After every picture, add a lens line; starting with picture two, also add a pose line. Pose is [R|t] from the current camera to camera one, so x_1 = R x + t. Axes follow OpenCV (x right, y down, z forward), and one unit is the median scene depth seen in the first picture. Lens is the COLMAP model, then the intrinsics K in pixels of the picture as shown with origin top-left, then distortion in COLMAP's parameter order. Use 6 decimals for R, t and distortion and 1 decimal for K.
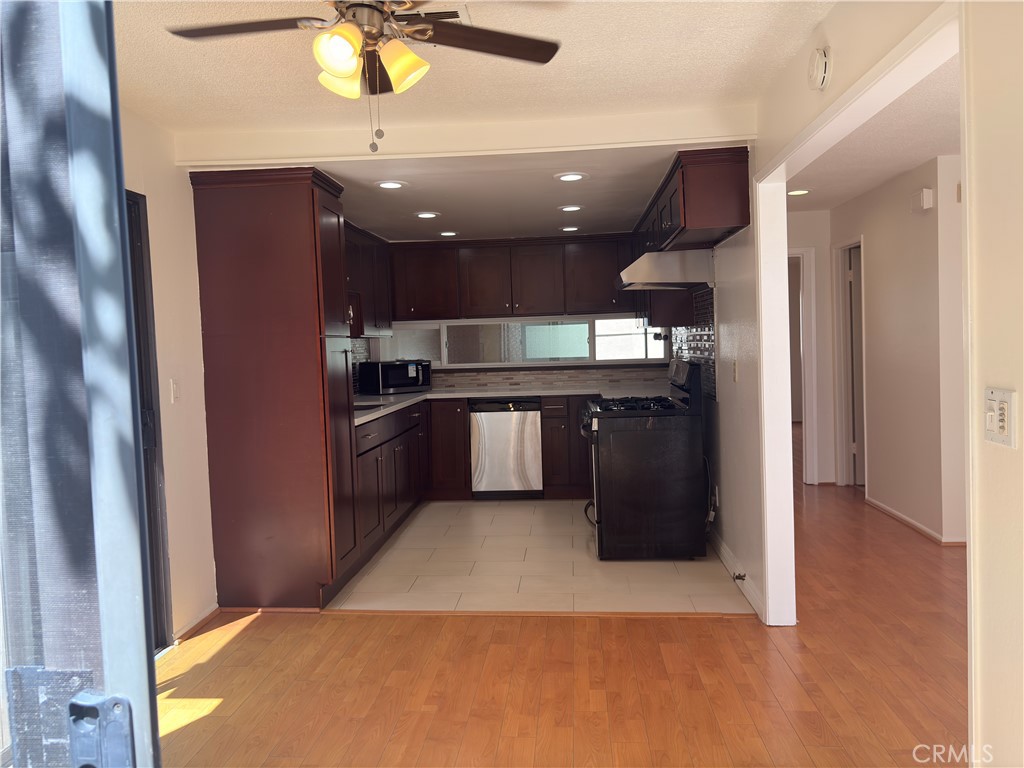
lens RADIAL K [[783.3, 0, 510.4], [0, 783.3, 382.0], [0, 0, 1]] dist [0.023718, -0.000889]
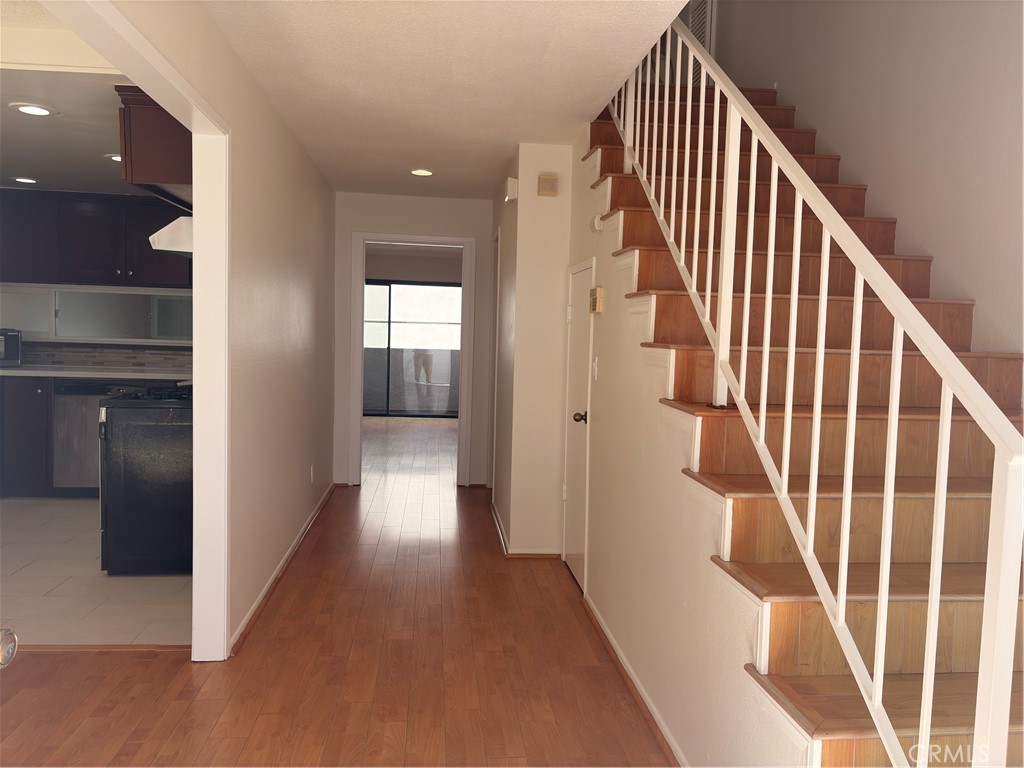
lens RADIAL K [[783.3, 0, 511.9], [0, 783.3, 386.4], [0, 0, 1]] dist [0.023718, -0.000889]
pose [[0.979582, 0.048897, 0.195009, 0.273532], [-0.052799, 0.998495, 0.014857, -0.008757], [-0.193989, -0.024850, 0.980689, 0.062944]]
